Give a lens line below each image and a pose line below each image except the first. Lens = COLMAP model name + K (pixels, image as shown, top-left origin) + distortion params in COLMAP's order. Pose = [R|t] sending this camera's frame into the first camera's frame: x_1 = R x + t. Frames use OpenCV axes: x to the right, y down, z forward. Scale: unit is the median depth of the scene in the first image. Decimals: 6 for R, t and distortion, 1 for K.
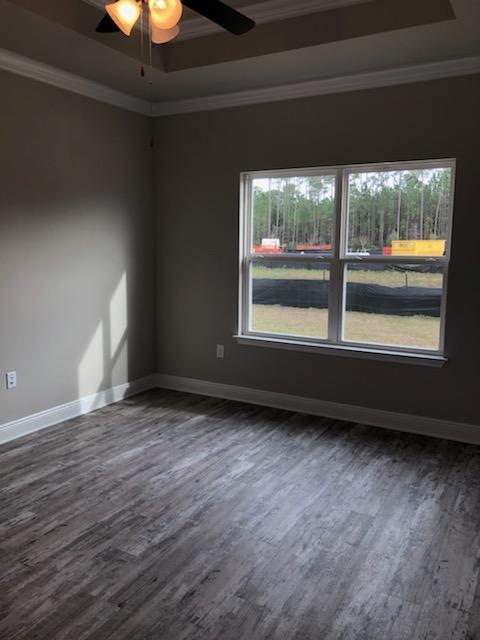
lens RADIAL K [[523.8, 0, 270.3], [0, 523.8, 314.7], [0, 0, 1]] dist [0.019729, -0.014569]
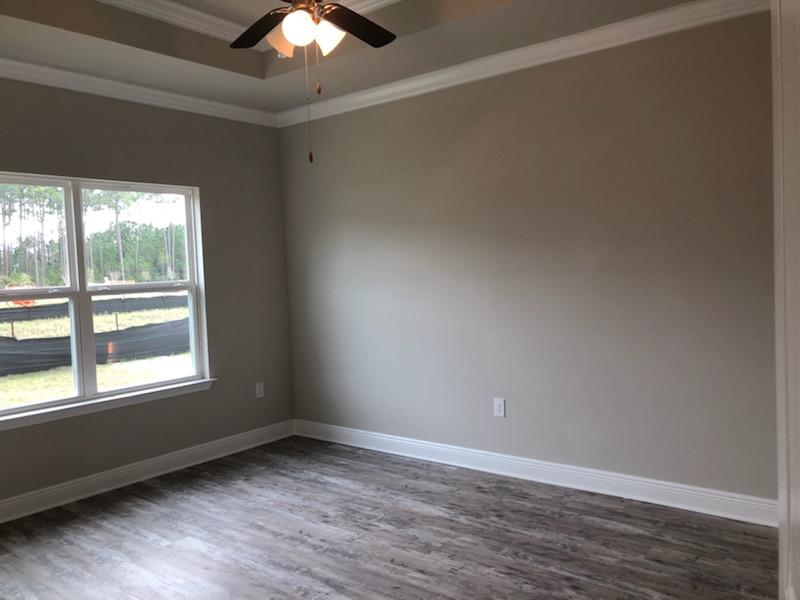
lens RADIAL K [[654.8, 0, 372.1], [0, 654.8, 295.0], [0, 0, 1]] dist [0.019729, -0.014569]
pose [[0.204770, -0.060485, 0.976940, -0.942219], [0.177647, 0.983809, 0.023675, -0.057627], [-0.962554, 0.168702, 0.212200, 0.450706]]
